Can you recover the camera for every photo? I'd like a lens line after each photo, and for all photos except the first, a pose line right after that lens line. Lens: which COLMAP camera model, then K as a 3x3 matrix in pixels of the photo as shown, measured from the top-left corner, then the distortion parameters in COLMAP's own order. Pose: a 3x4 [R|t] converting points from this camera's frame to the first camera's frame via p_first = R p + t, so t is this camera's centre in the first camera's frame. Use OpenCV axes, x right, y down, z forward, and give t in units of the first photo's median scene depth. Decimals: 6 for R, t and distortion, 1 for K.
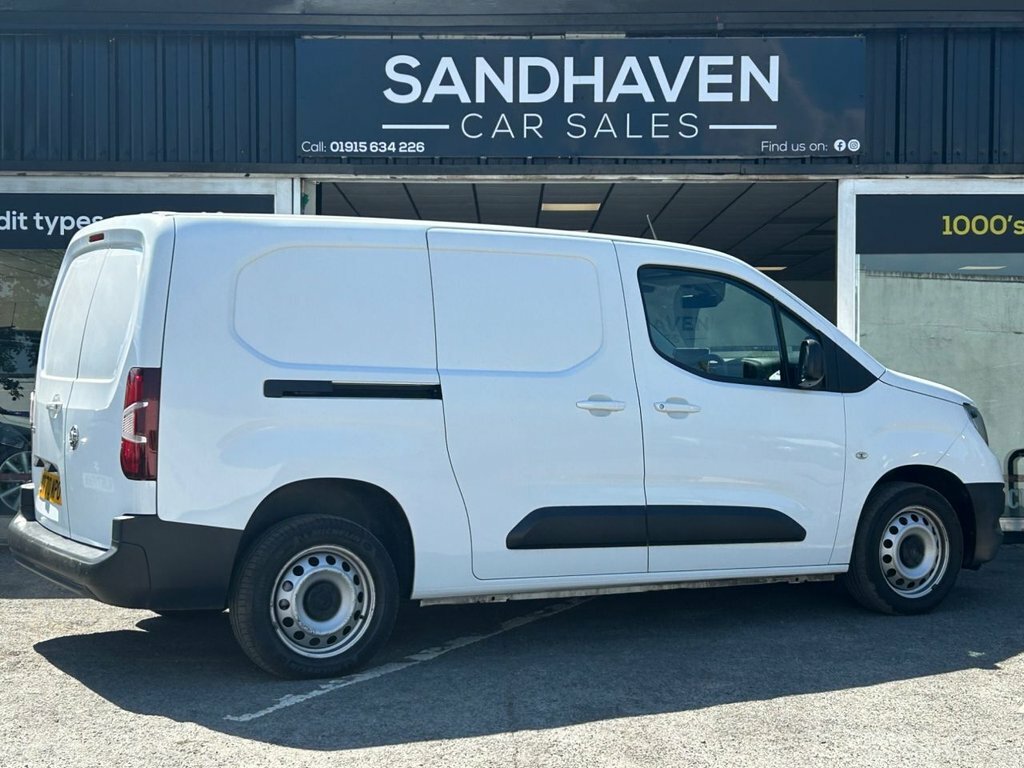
lens RADIAL K [[2034.8, 0, 512.0], [0, 2034.8, 384.0], [0, 0, 1]] dist [0.388040, -1.852510]
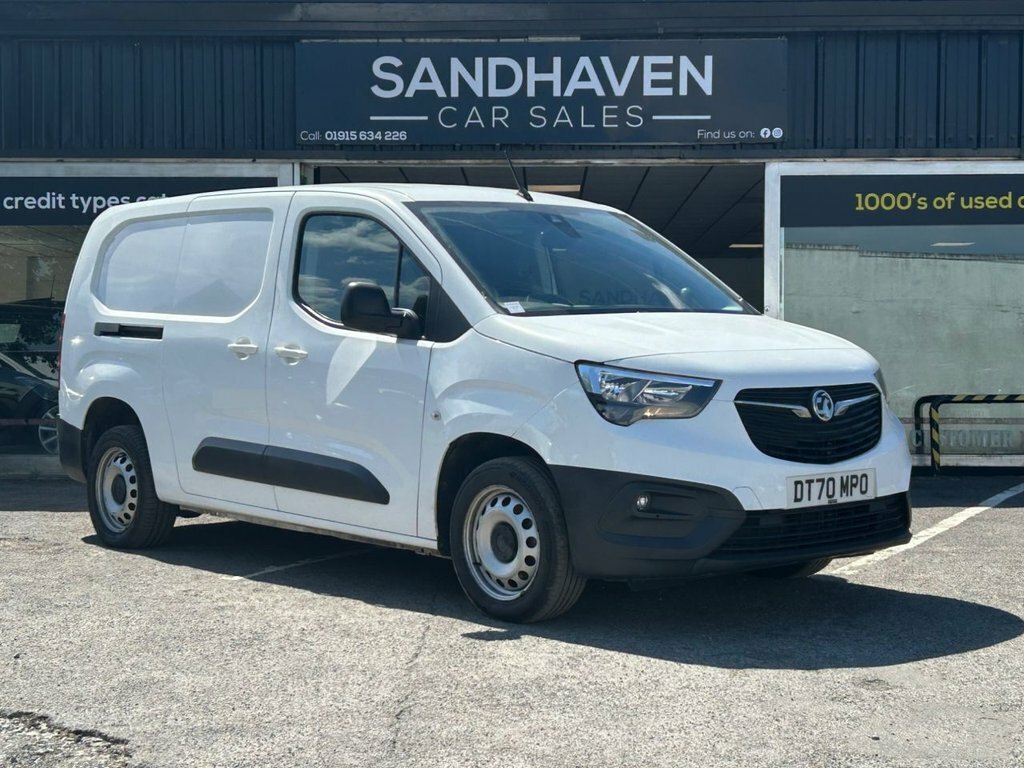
lens RADIAL K [[2034.8, 0, 512.0], [0, 2034.8, 384.0], [0, 0, 1]] dist [0.388040, -1.852510]
pose [[0.999863, -0.002422, -0.016389, 0.035336], [0.002531, 0.999975, 0.006607, 0.016968], [0.016373, -0.006648, 0.999844, -0.156147]]
